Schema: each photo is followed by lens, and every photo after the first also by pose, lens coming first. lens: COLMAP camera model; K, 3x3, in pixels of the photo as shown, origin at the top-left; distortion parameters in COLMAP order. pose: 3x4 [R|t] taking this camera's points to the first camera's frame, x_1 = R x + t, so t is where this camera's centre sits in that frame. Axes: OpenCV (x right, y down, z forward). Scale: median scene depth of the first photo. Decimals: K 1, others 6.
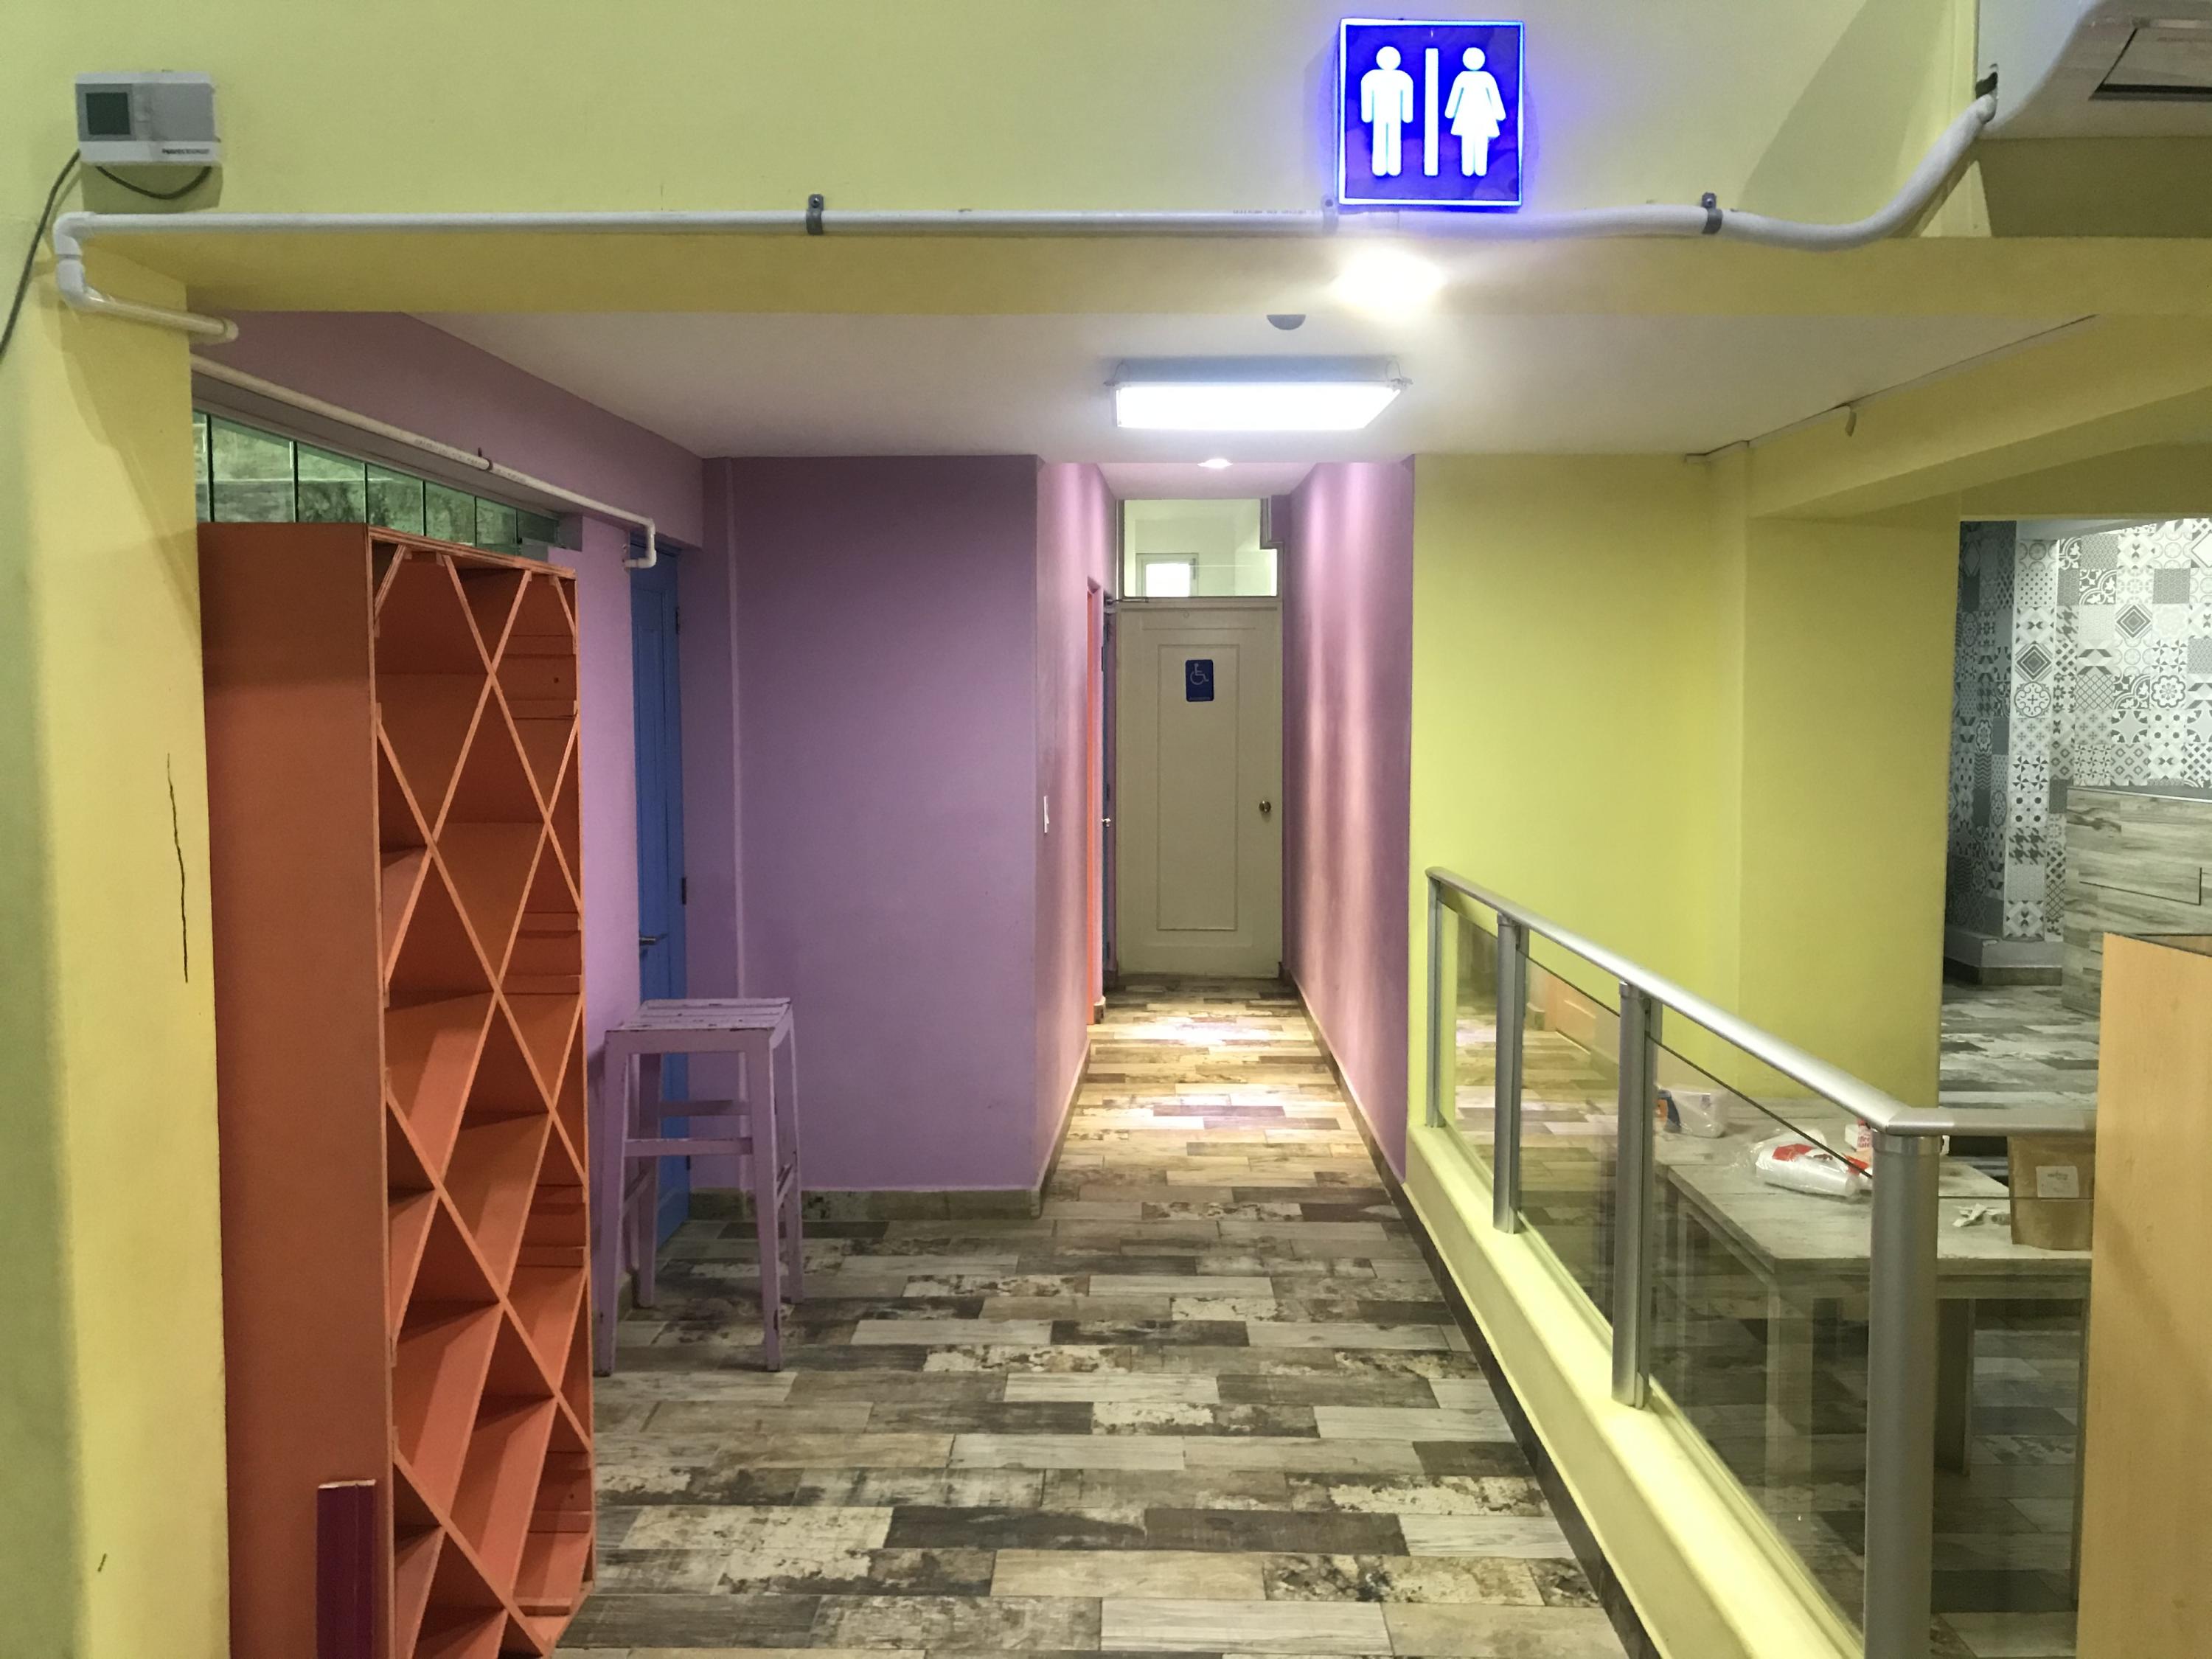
lens RADIAL K [[1849.3, 0, 1104.2], [0, 1849.3, 826.1], [0, 0, 1]] dist [0.036678, -0.030532]
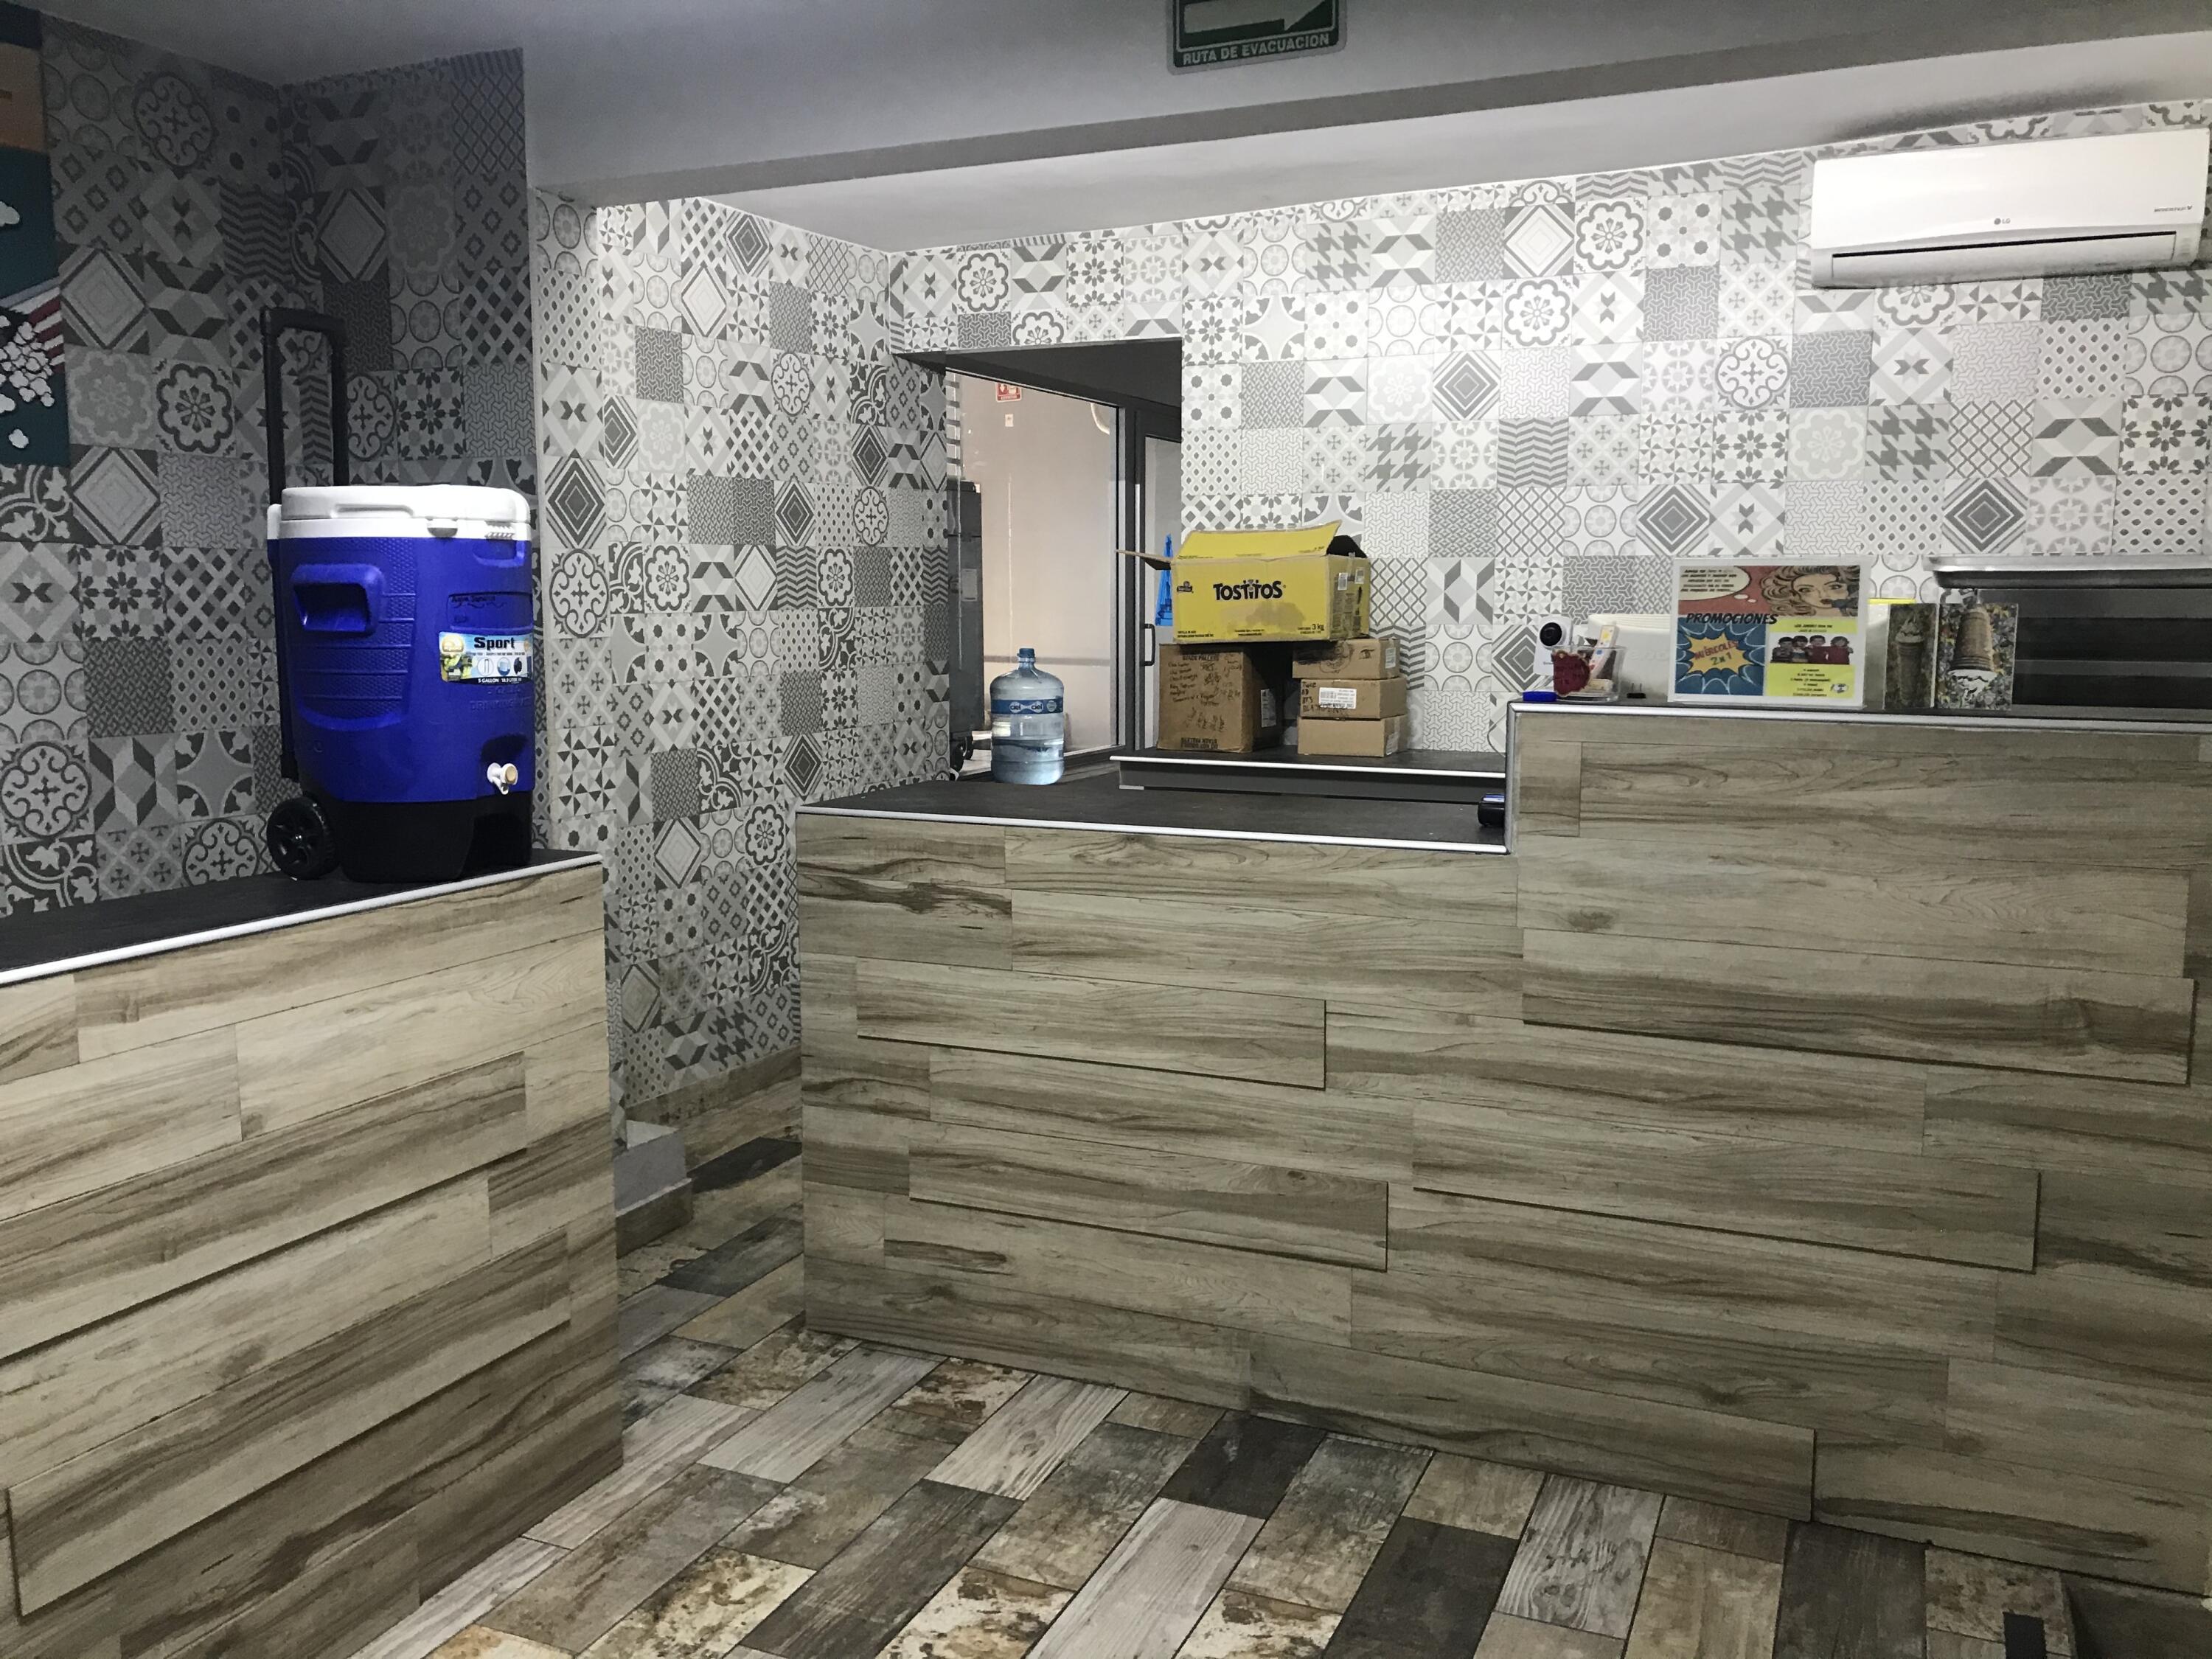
lens RADIAL K [[1849.3, 0, 1105.3], [0, 1849.3, 817.5], [0, 0, 1]] dist [0.036678, -0.030532]
pose [[0.419820, -0.110554, 0.900849, 0.161904], [0.067867, 0.993599, 0.090309, -0.045405], [-0.905067, 0.023224, 0.424635, 0.685762]]
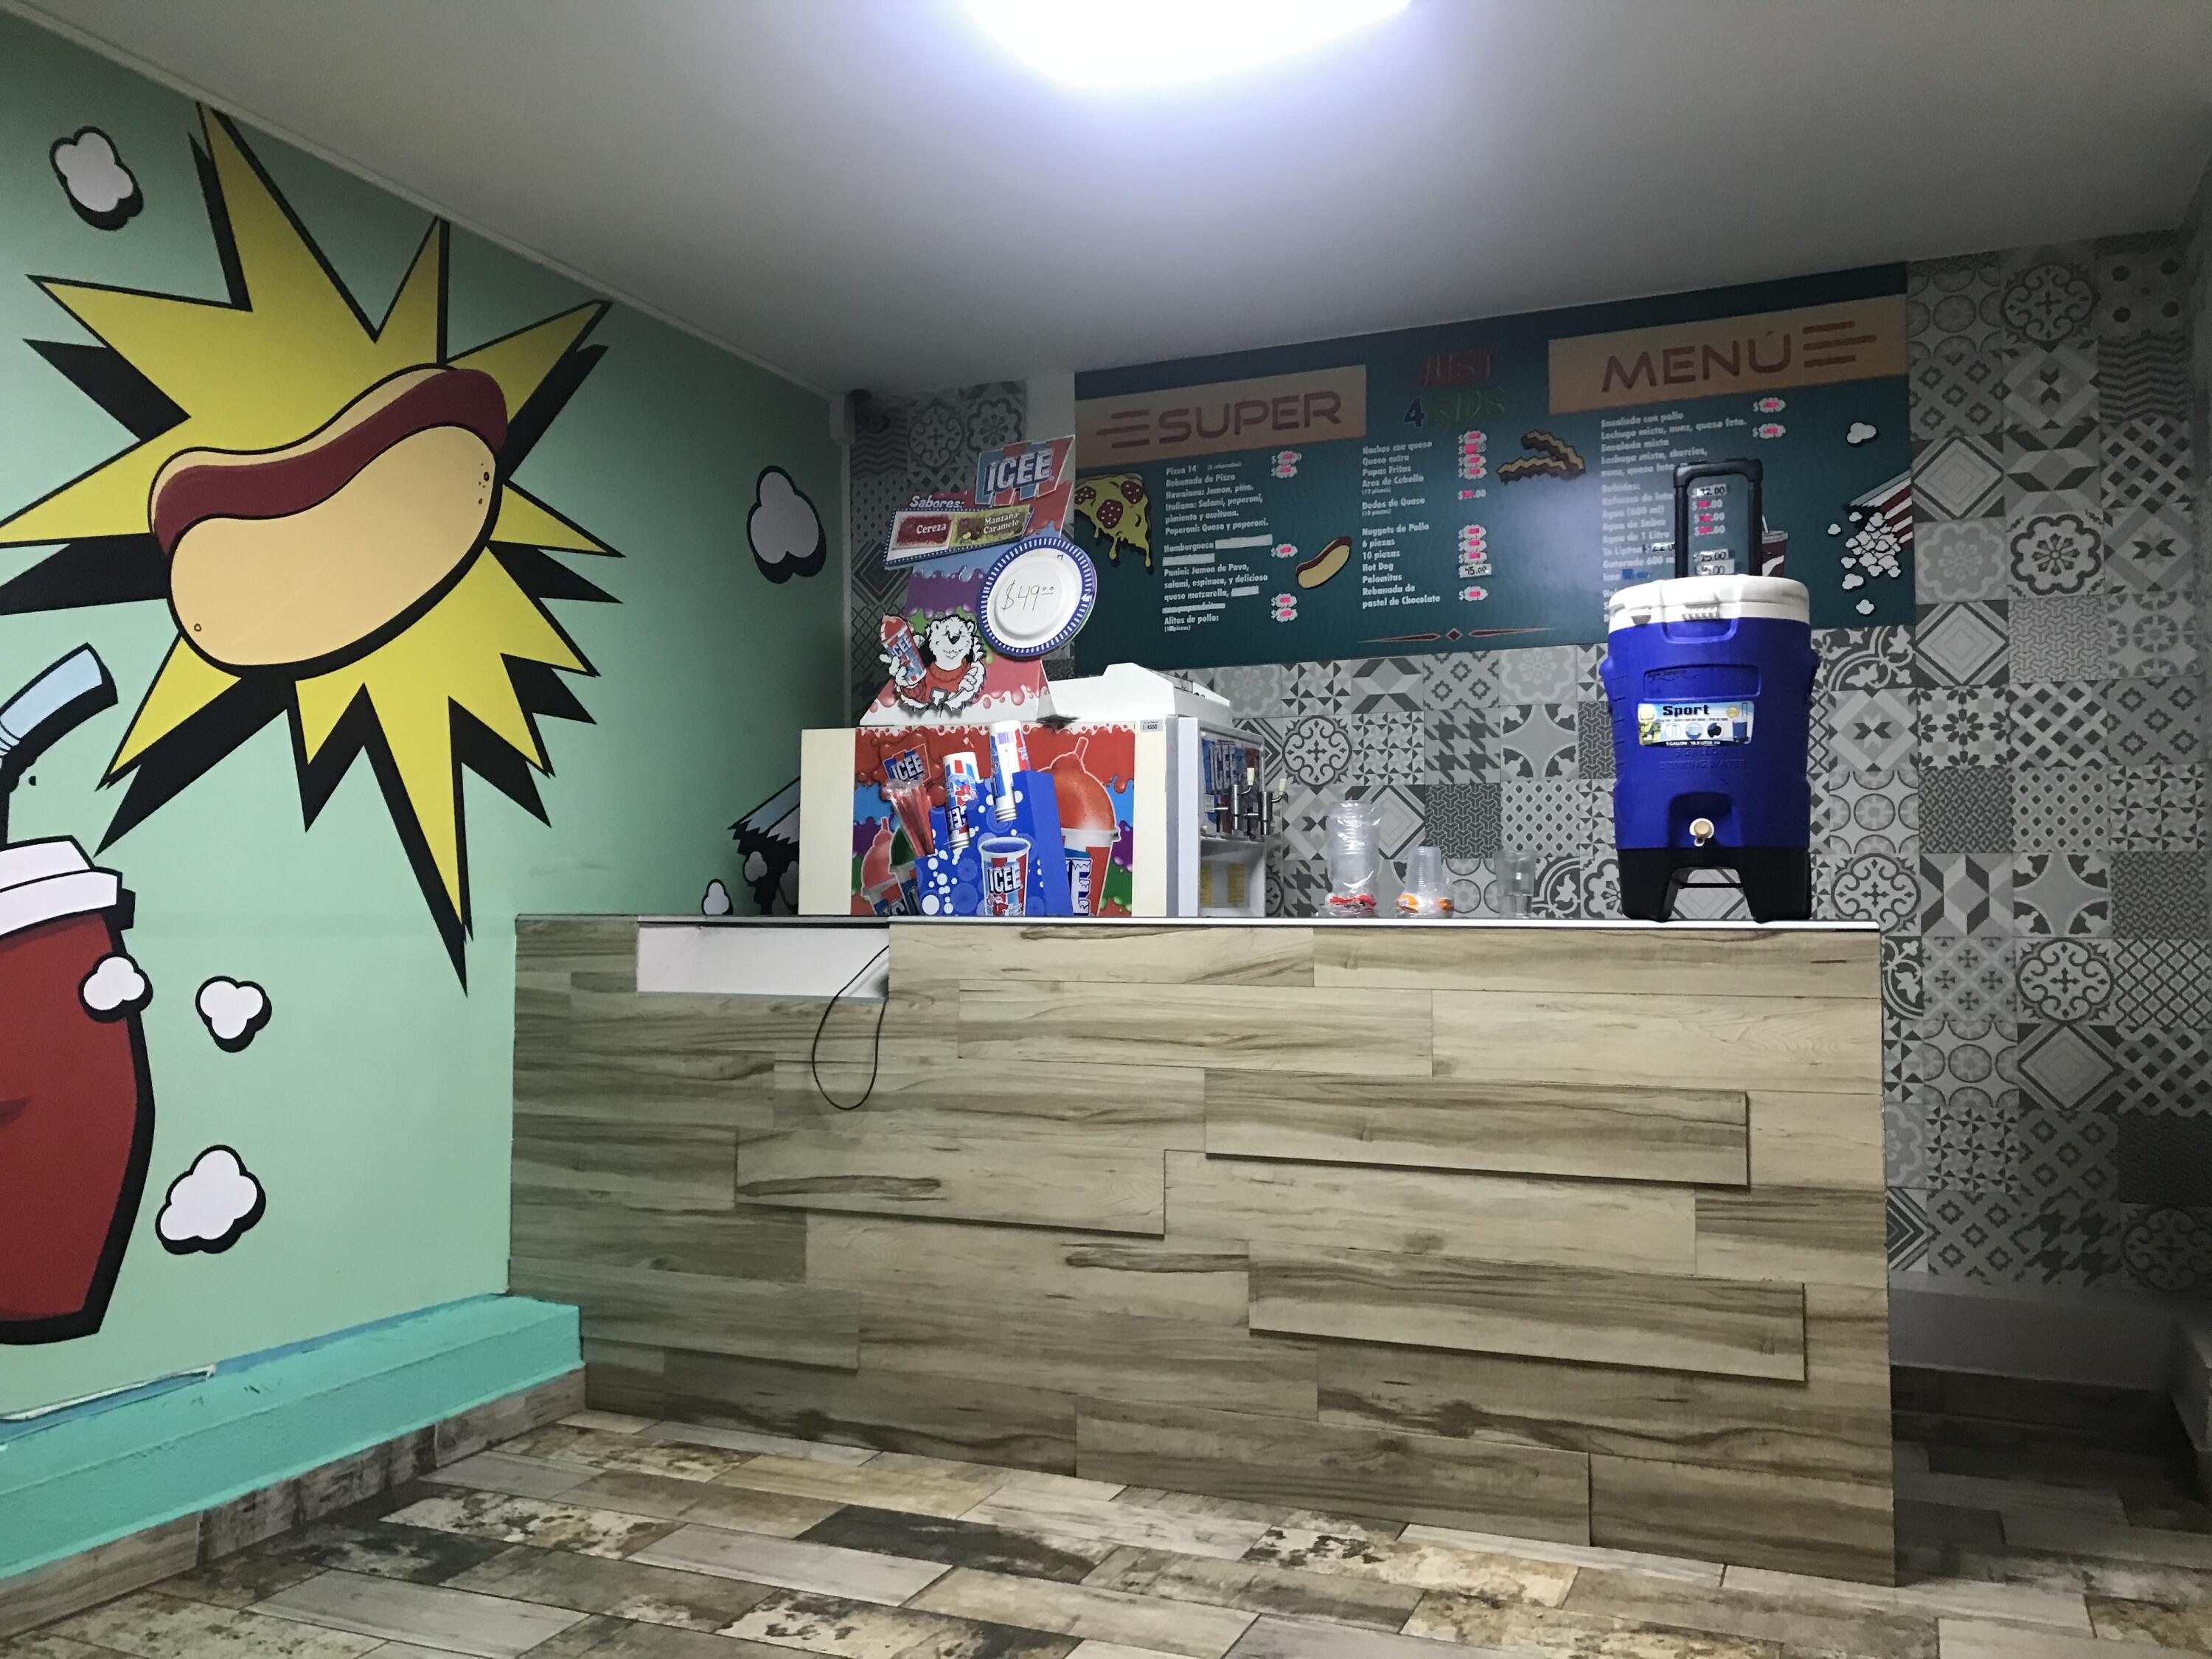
lens RADIAL K [[1849.3, 0, 1095.6], [0, 1849.3, 822.6], [0, 0, 1]] dist [0.036678, -0.030532]
pose [[0.905034, -0.019067, -0.424911, 0.503746], [-0.032310, 0.993026, -0.113378, 0.022467], [0.424110, 0.116339, 0.898107, 0.520580]]
